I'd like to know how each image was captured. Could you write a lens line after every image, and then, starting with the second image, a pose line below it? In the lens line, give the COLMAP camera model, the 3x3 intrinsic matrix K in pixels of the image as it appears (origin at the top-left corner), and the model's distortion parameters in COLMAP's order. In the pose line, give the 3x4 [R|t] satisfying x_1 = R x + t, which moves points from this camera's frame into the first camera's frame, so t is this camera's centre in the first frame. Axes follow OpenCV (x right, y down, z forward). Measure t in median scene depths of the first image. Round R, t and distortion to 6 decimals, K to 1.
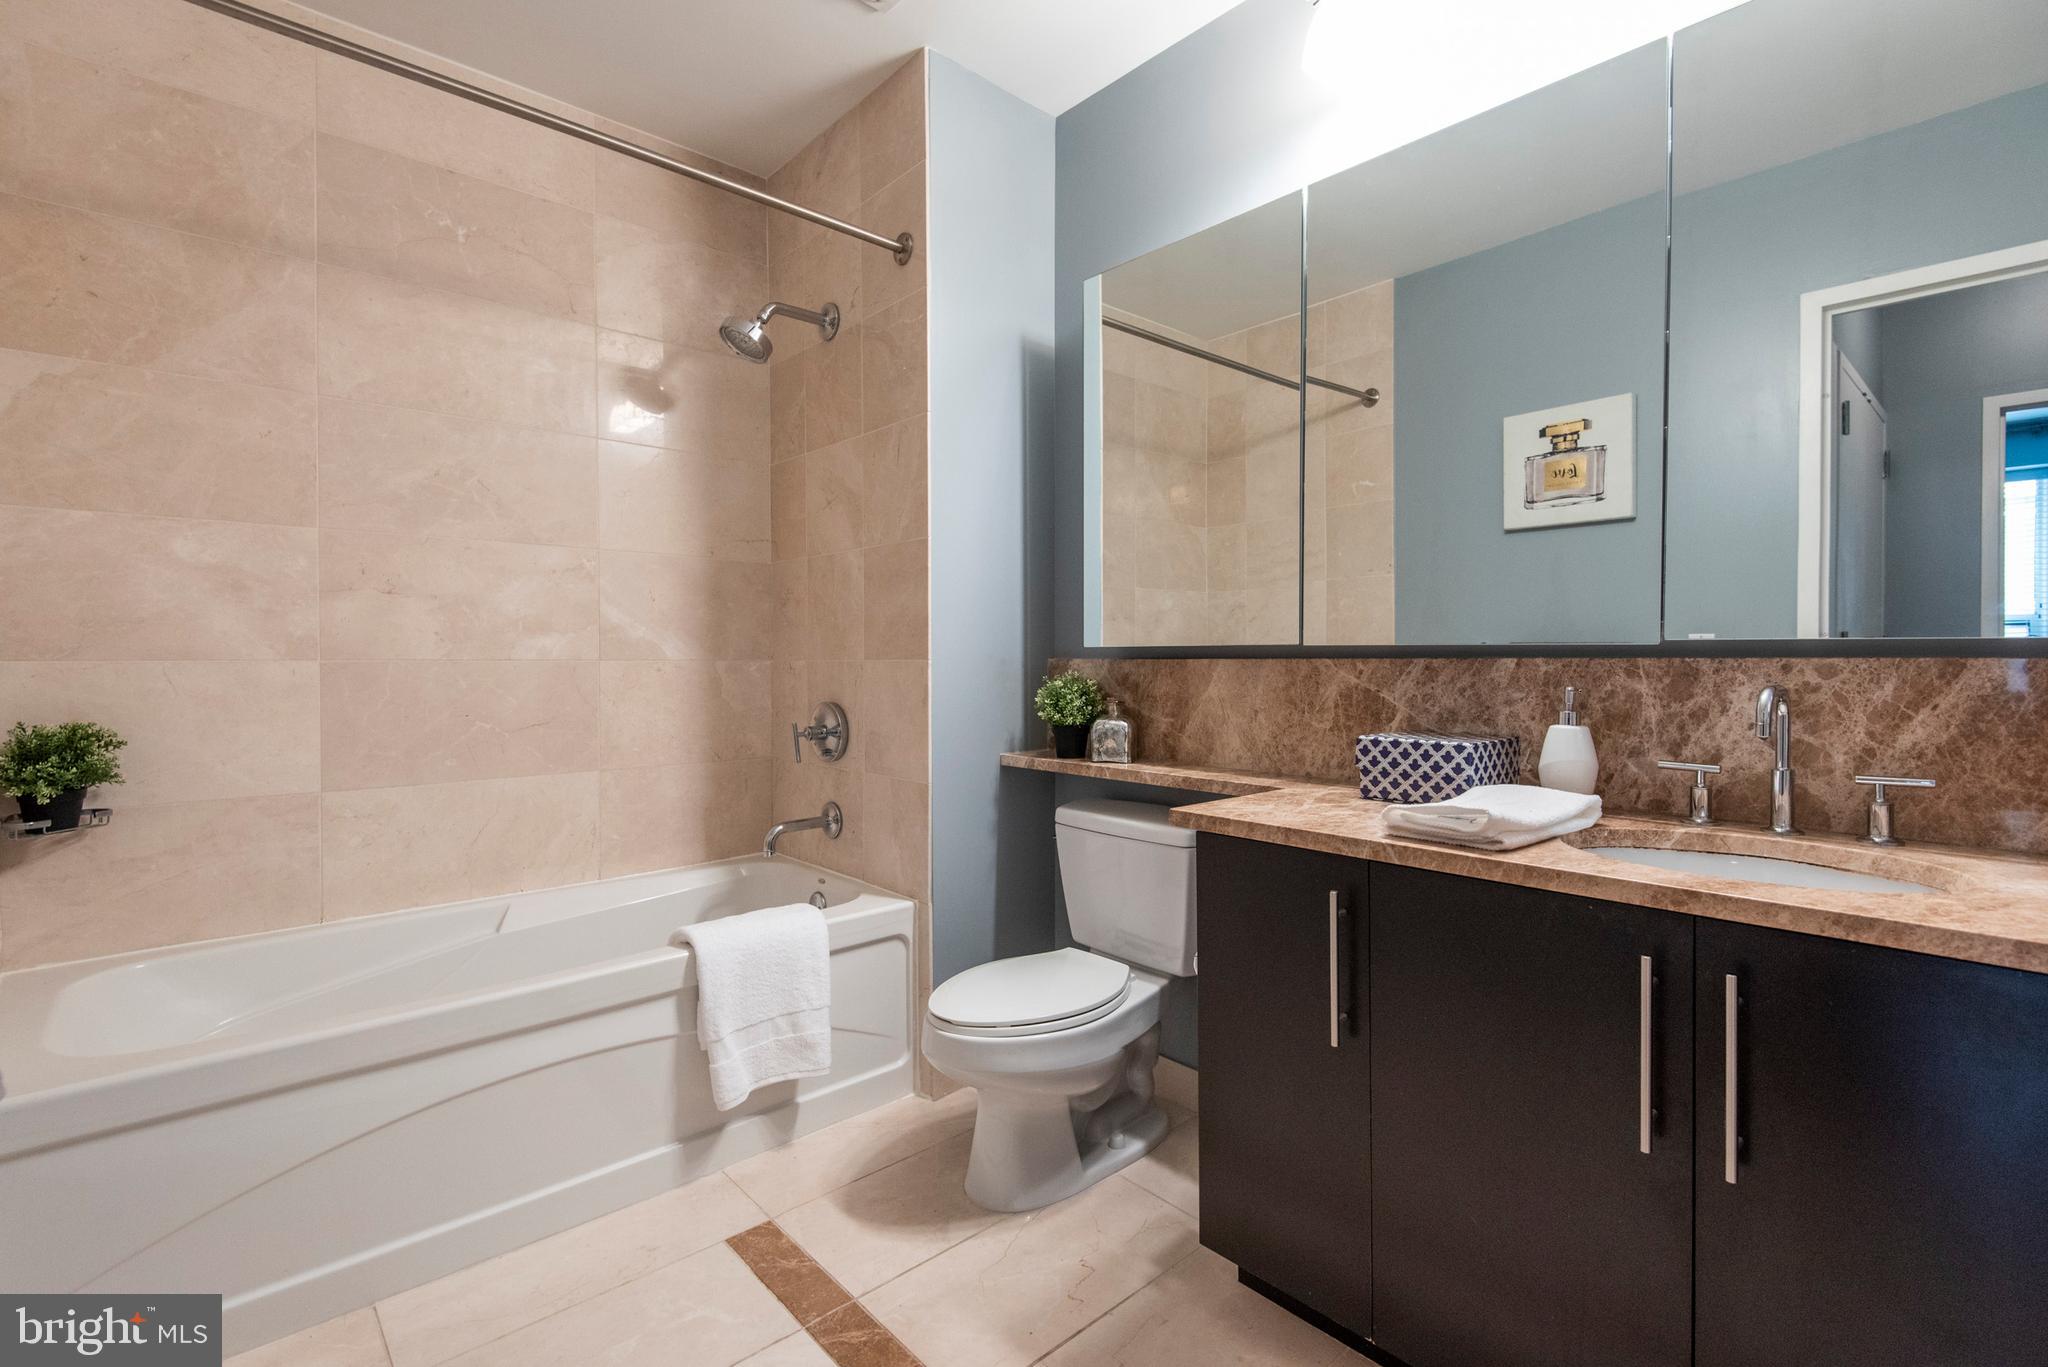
lens RADIAL K [[962.2, 0, 1029.4], [0, 962.2, 681.3], [0, 0, 1]] dist [0.023004, -0.013588]
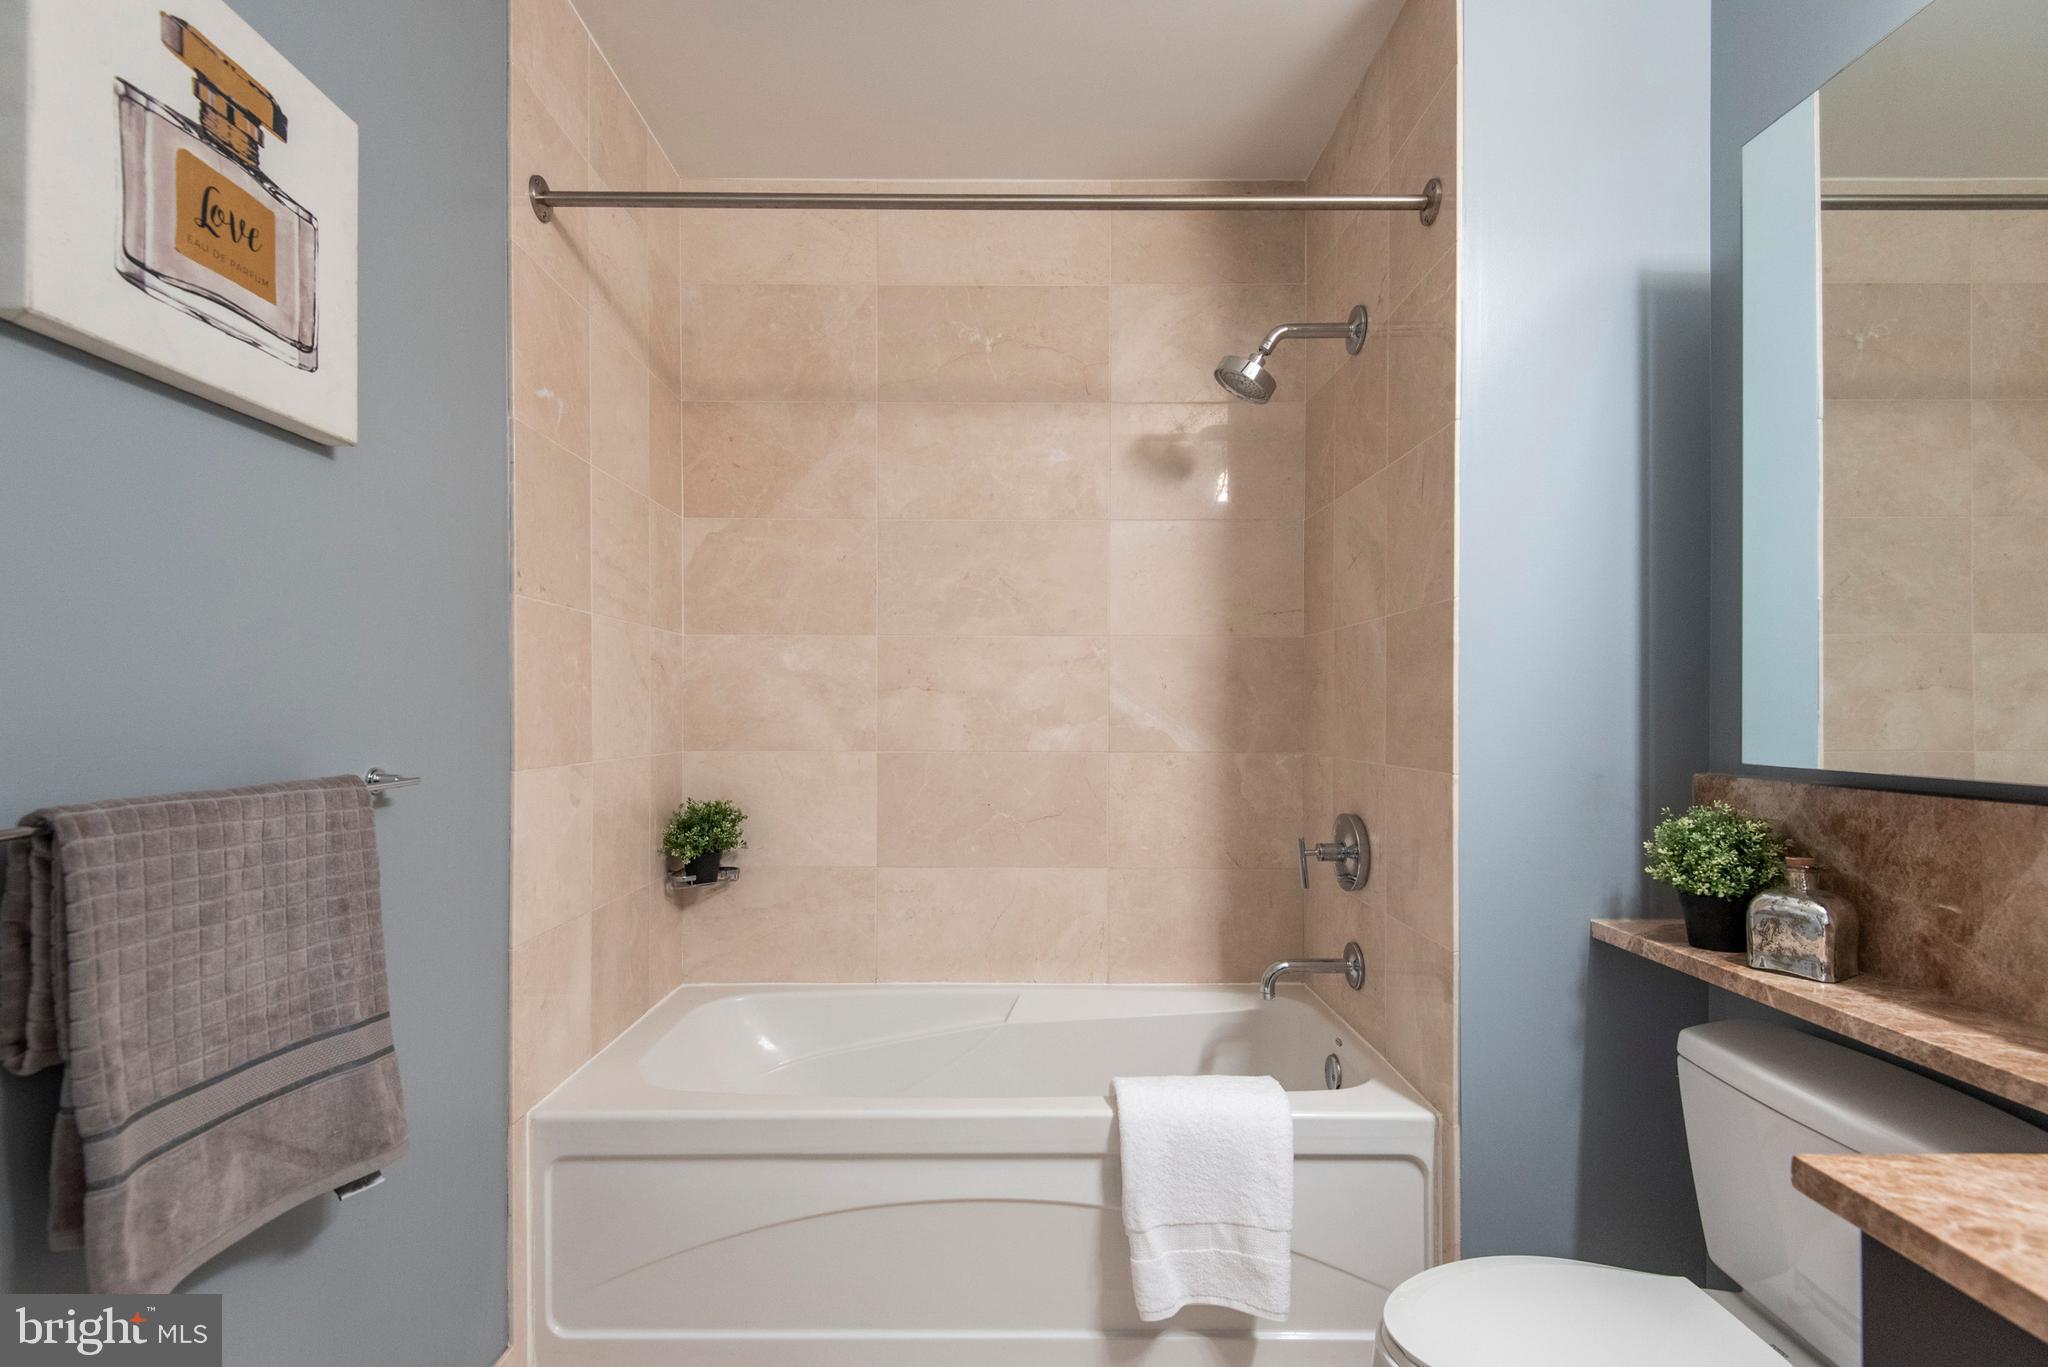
lens RADIAL K [[962.2, 0, 976.2], [0, 962.2, 717.4], [0, 0, 1]] dist [0.023004, -0.013588]
pose [[0.729910, 0.005591, -0.683521, 0.135338], [-0.016141, 0.999829, -0.009058, -0.057395], [0.683353, 0.017644, 0.729875, 0.278562]]
